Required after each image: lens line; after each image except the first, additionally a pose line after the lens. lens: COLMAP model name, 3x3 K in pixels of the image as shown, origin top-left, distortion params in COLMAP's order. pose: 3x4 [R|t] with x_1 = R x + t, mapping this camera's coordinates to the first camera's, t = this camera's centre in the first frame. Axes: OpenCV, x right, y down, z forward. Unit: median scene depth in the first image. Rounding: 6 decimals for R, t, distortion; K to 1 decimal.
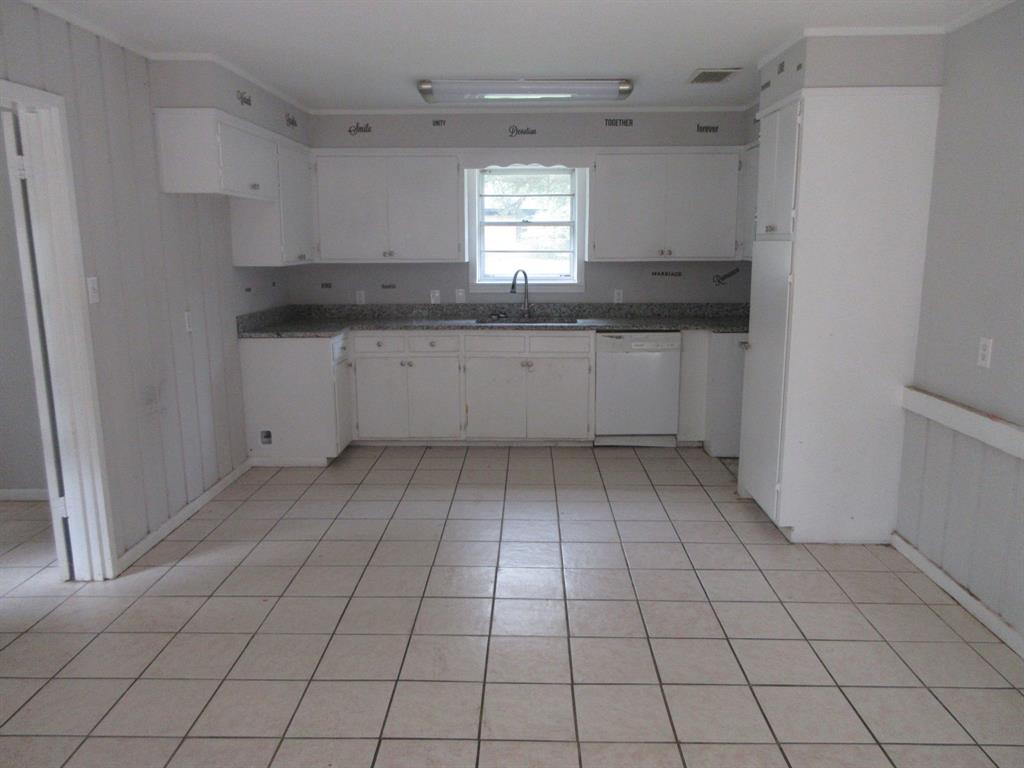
lens RADIAL K [[765.4, 0, 514.1], [0, 765.4, 385.2], [0, 0, 1]] dist [-0.014446, 0.010394]
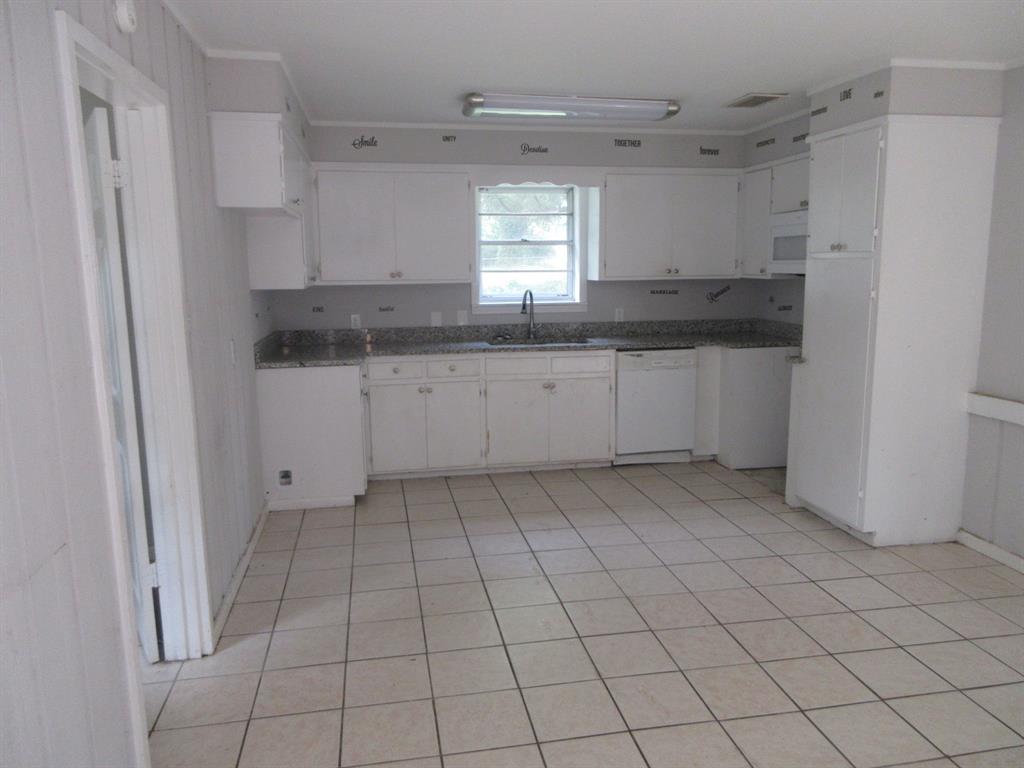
lens RADIAL K [[765.4, 0, 514.2], [0, 765.4, 382.9], [0, 0, 1]] dist [-0.014446, 0.010394]
pose [[0.977752, -0.037556, 0.206376, -0.241077], [0.043705, 0.998724, -0.025316, -0.008989], [-0.205162, 0.033772, 0.978145, 0.056767]]
